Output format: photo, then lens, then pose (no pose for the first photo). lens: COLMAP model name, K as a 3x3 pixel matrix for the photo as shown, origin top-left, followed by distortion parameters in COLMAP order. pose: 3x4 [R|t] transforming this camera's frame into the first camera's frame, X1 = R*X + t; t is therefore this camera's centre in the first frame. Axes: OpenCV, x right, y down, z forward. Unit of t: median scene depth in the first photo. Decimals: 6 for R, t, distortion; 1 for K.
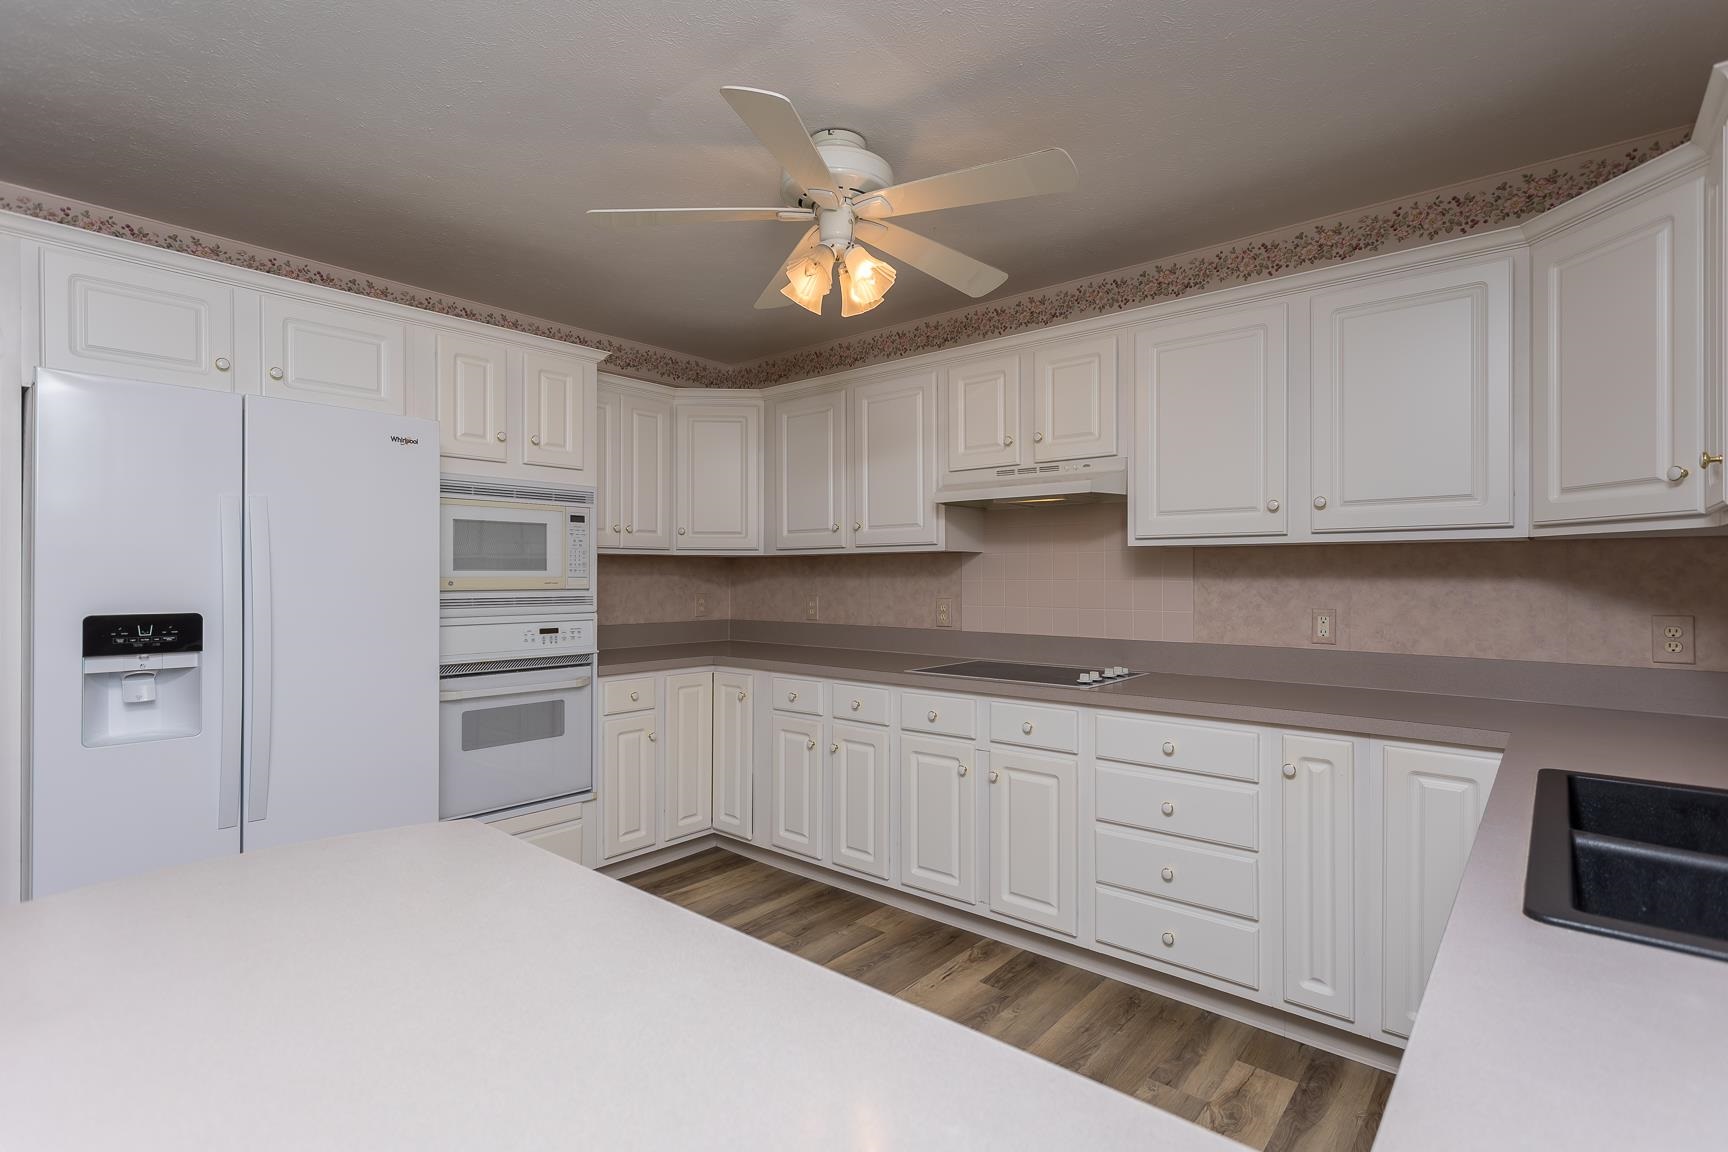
lens RADIAL K [[822.7, 0, 877.5], [0, 822.7, 572.6], [0, 0, 1]] dist [0.001376, 0.002373]
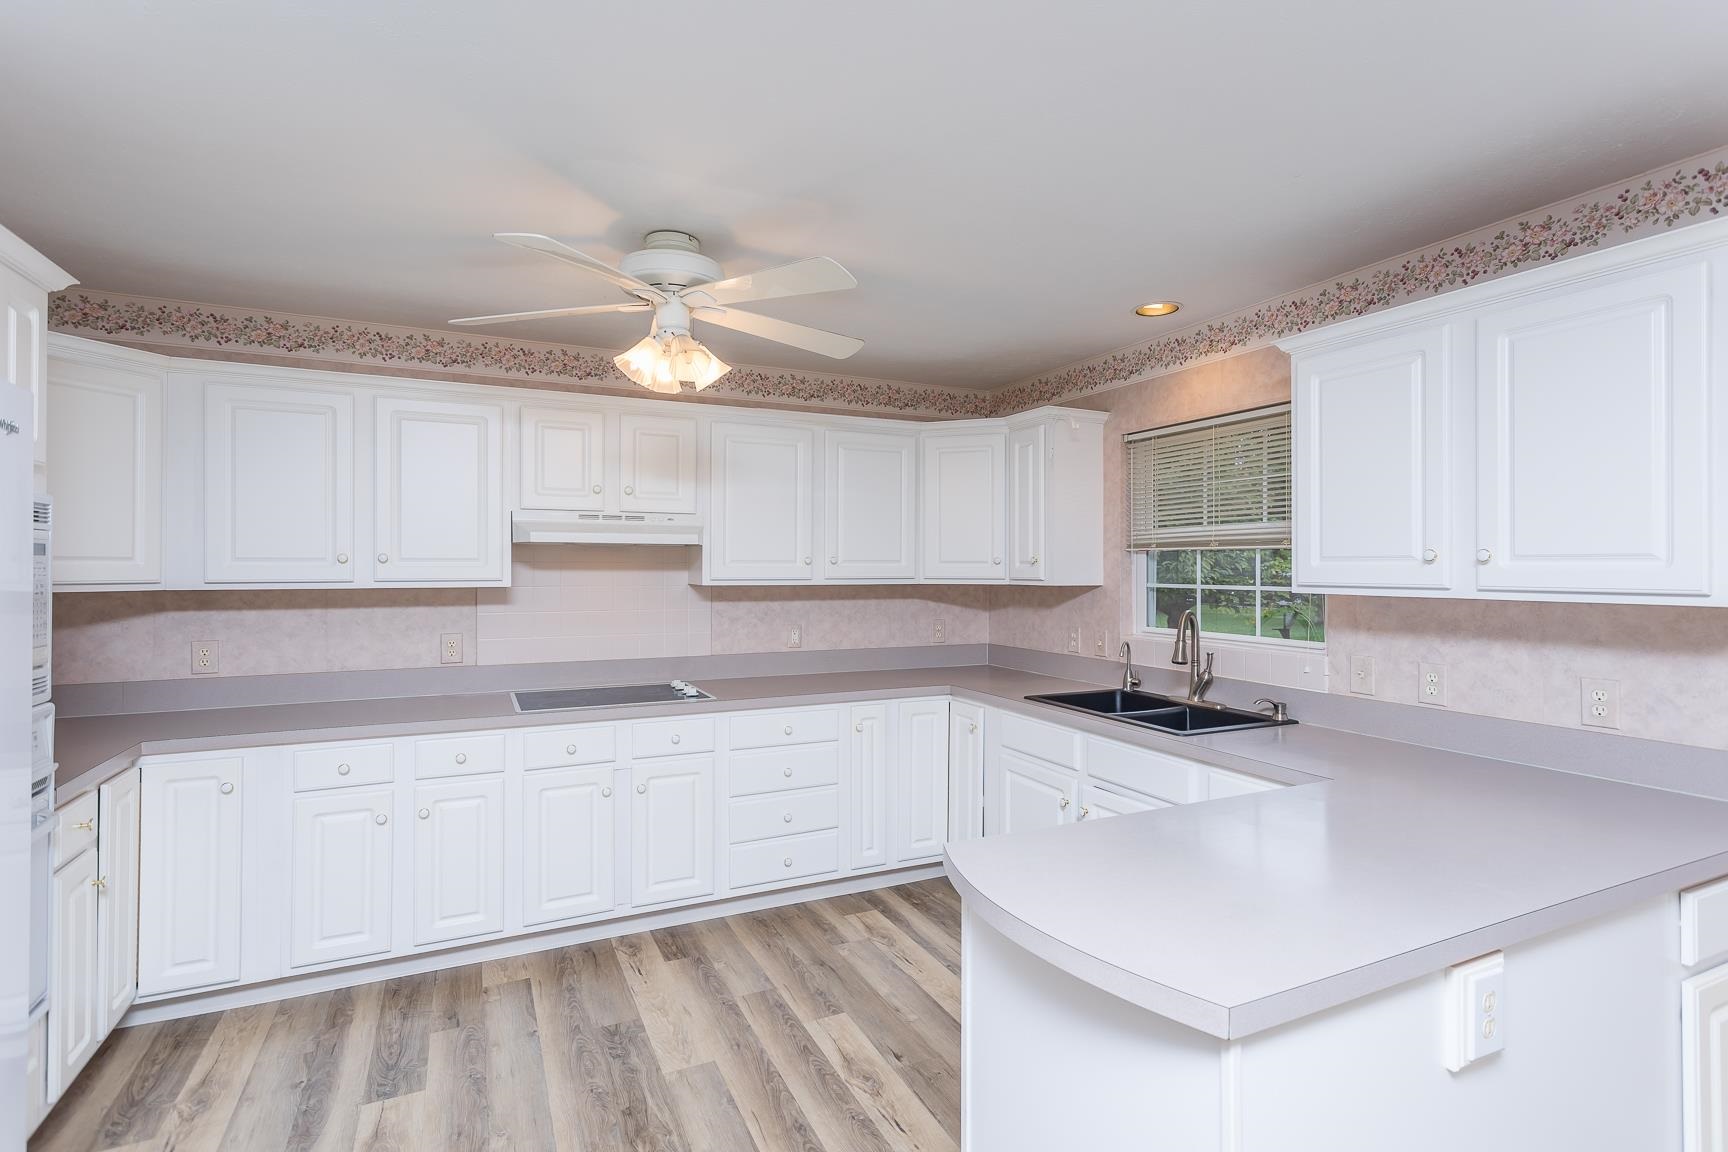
lens RADIAL K [[822.7, 0, 836.0], [0, 822.7, 561.6], [0, 0, 1]] dist [0.001376, 0.002373]
pose [[0.429293, 0.004694, 0.903153, -0.774478], [-0.004454, 0.999985, -0.003080, -0.066466], [-0.903154, -0.002700, 0.429308, 0.257363]]
